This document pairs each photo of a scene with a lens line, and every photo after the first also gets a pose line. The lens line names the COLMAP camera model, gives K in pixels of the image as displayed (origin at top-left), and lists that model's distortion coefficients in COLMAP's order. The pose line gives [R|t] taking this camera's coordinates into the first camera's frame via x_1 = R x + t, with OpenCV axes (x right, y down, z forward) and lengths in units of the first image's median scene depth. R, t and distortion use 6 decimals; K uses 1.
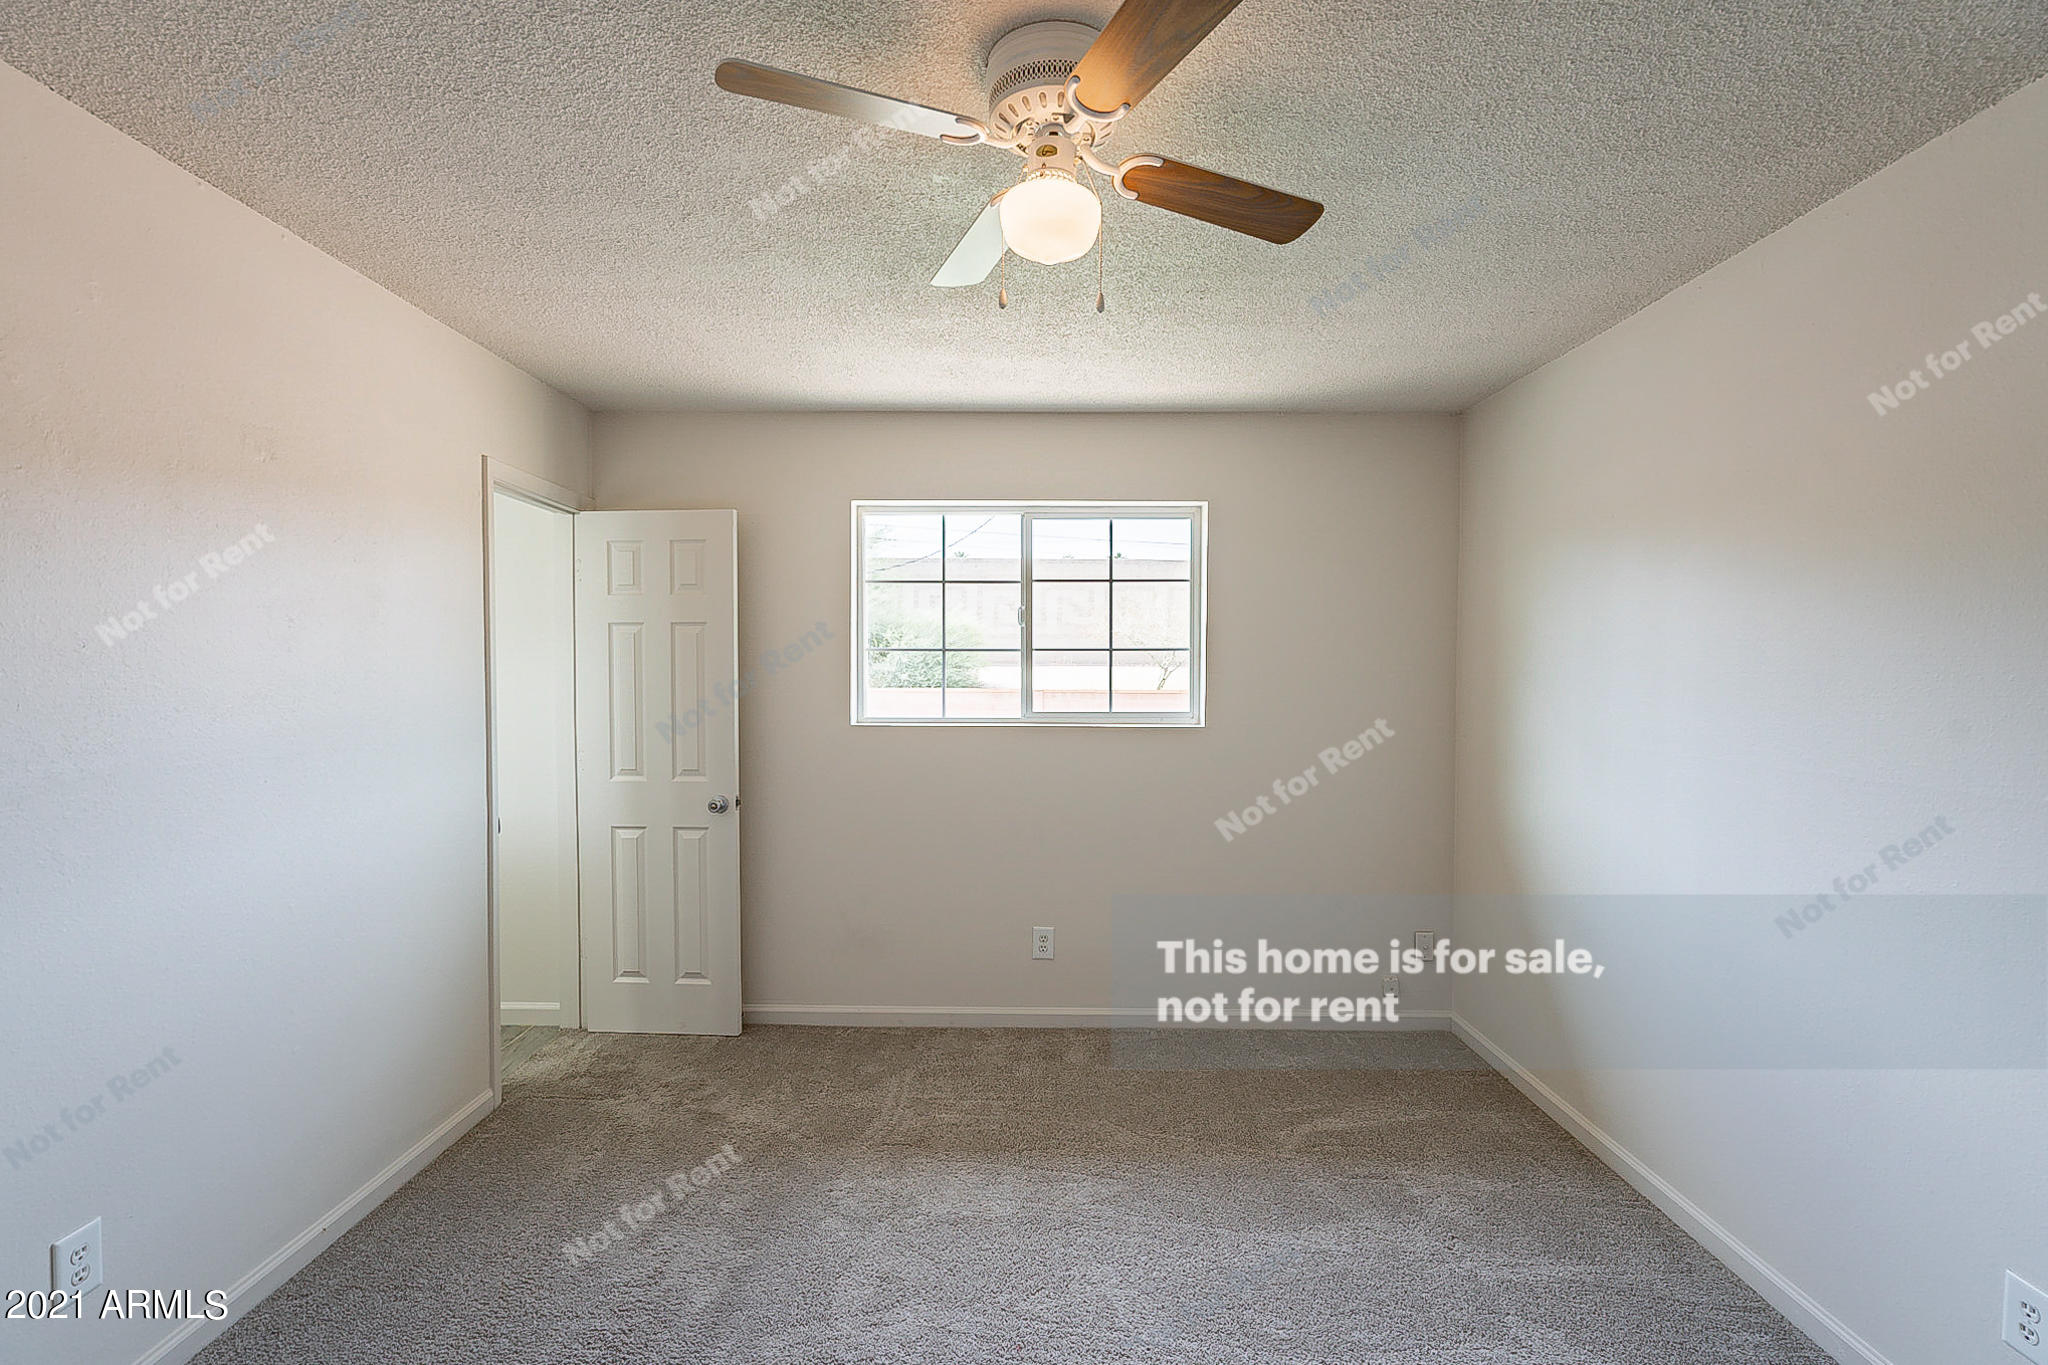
lens RADIAL K [[925.7, 0, 1022.9], [0, 925.7, 679.0], [0, 0, 1]] dist [-0.002932, 0.000548]
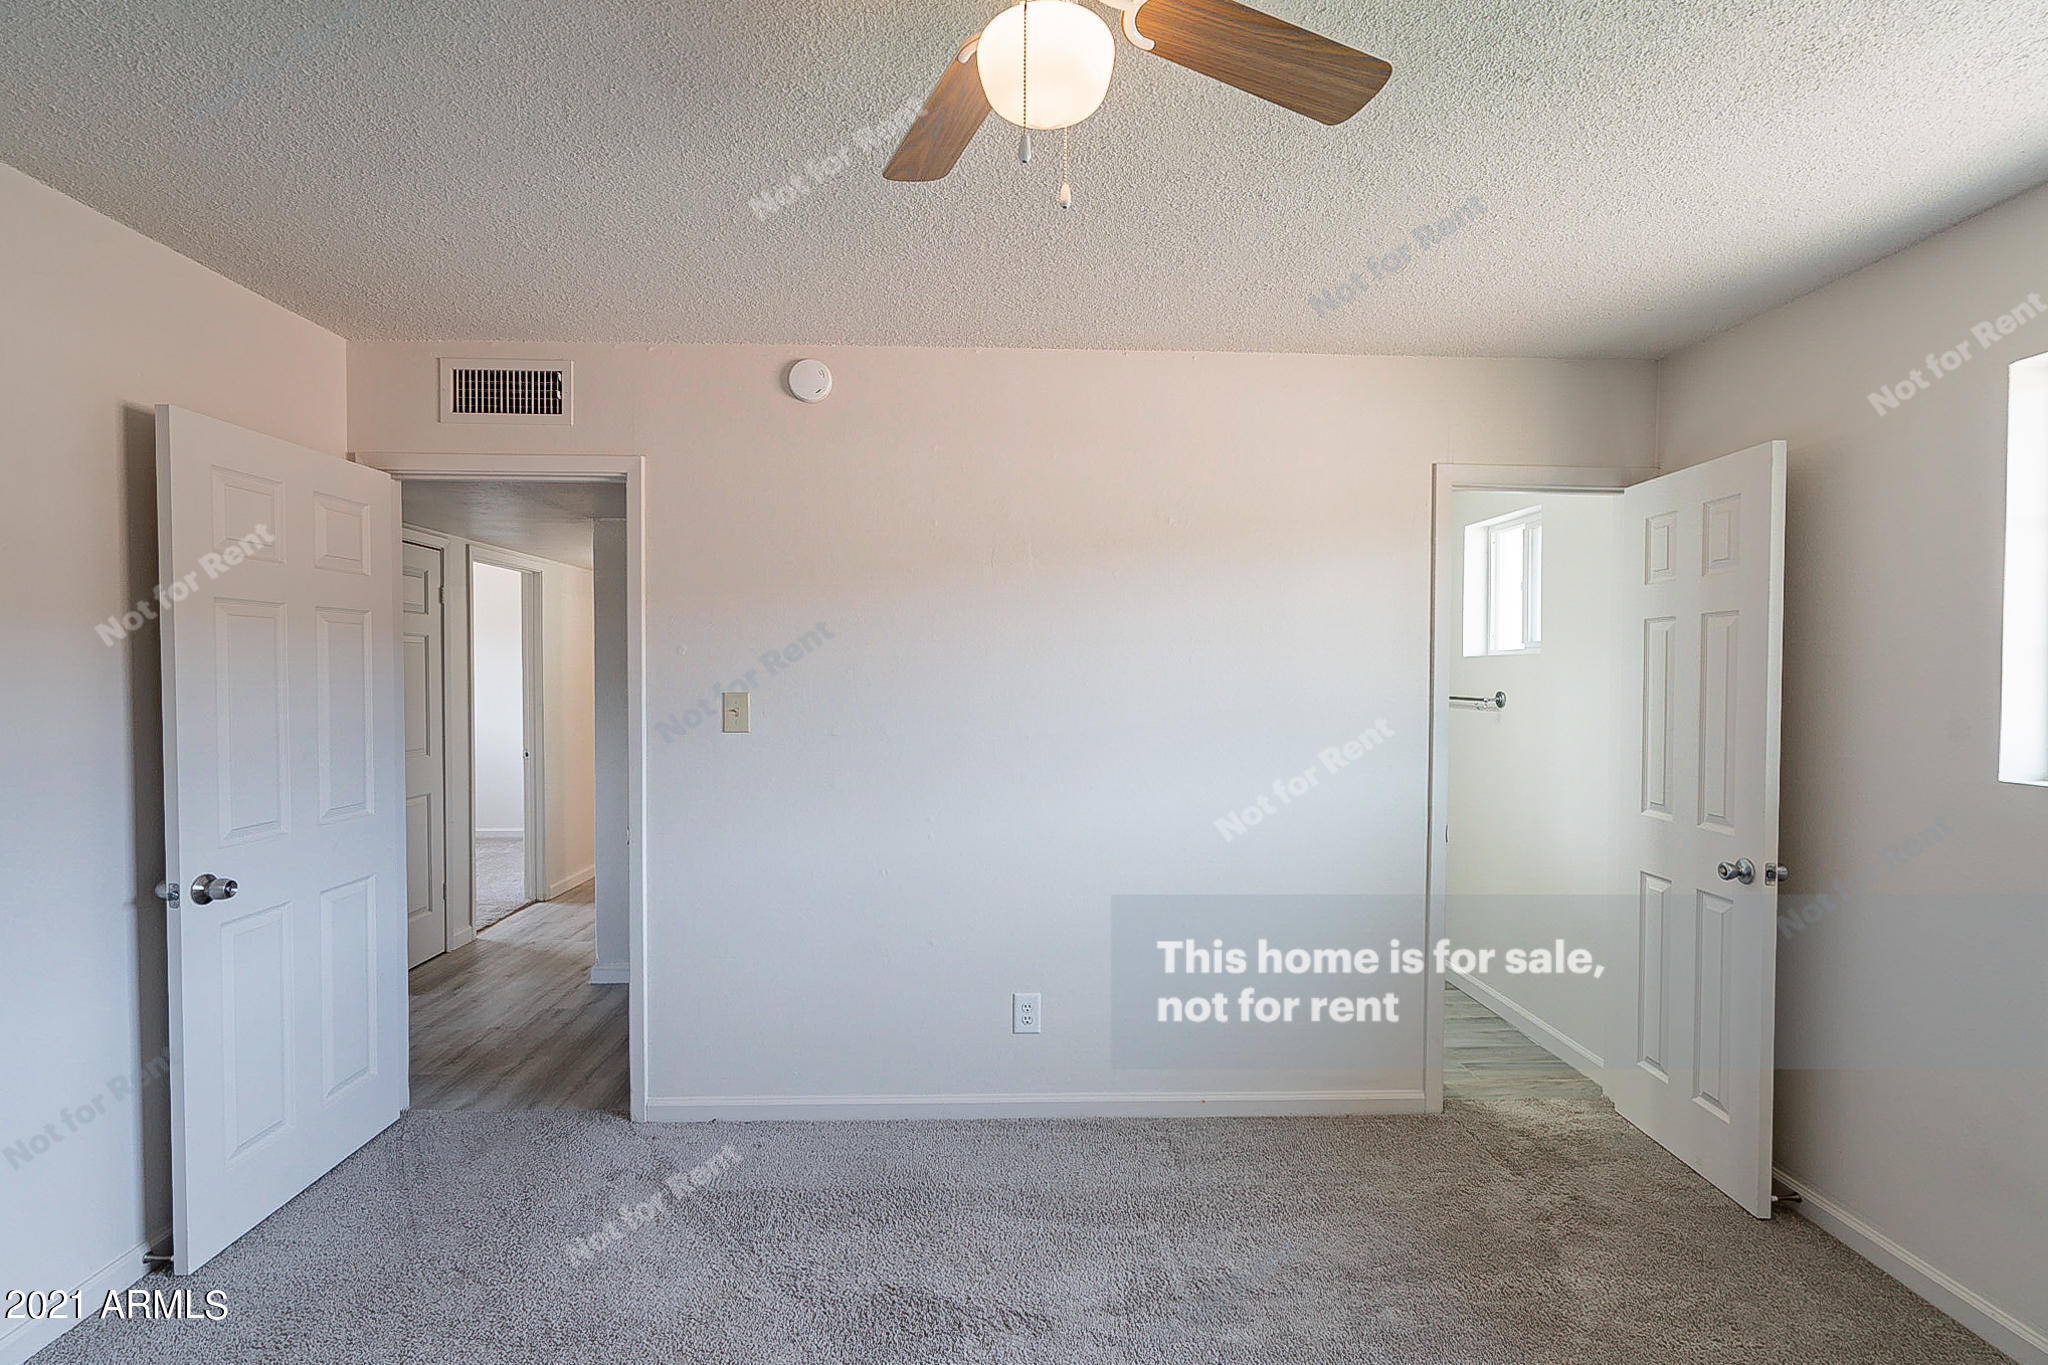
lens RADIAL K [[925.7, 0, 1013.0], [0, 925.7, 681.7], [0, 0, 1]] dist [-0.002932, 0.000548]
pose [[0.034569, 0.005711, -0.999386, 0.343351], [-0.013197, 0.999899, 0.005257, -0.002745], [0.999315, 0.013008, 0.034641, 0.424896]]
